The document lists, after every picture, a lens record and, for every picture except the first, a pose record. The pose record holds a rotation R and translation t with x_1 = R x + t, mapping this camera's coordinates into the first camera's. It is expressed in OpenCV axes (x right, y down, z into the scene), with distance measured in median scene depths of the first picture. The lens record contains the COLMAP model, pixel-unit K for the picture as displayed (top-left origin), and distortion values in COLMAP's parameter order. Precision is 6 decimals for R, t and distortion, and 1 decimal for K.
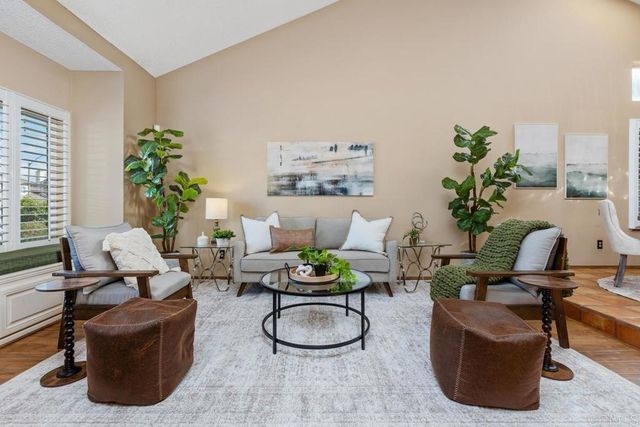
lens RADIAL K [[285.4, 0, 318.5], [0, 285.4, 208.3], [0, 0, 1]] dist [-0.004935, -0.000081]
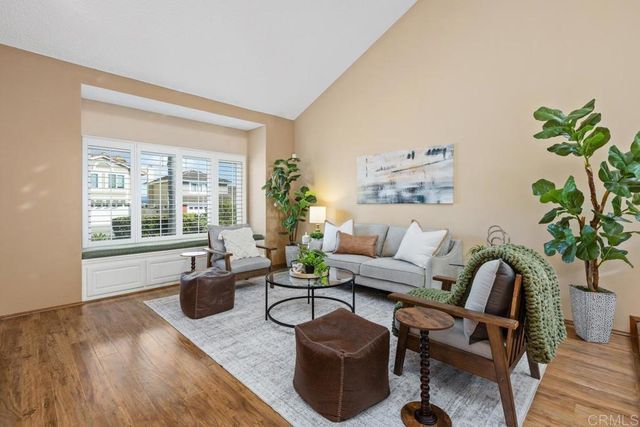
lens RADIAL K [[285.4, 0, 315.5], [0, 285.4, 211.6], [0, 0, 1]] dist [-0.004935, -0.000081]
pose [[0.714049, 0.015339, -0.699928, 0.506622], [-0.003456, 0.999825, 0.018386, -0.034565], [0.700087, -0.010709, 0.713977, 0.069487]]
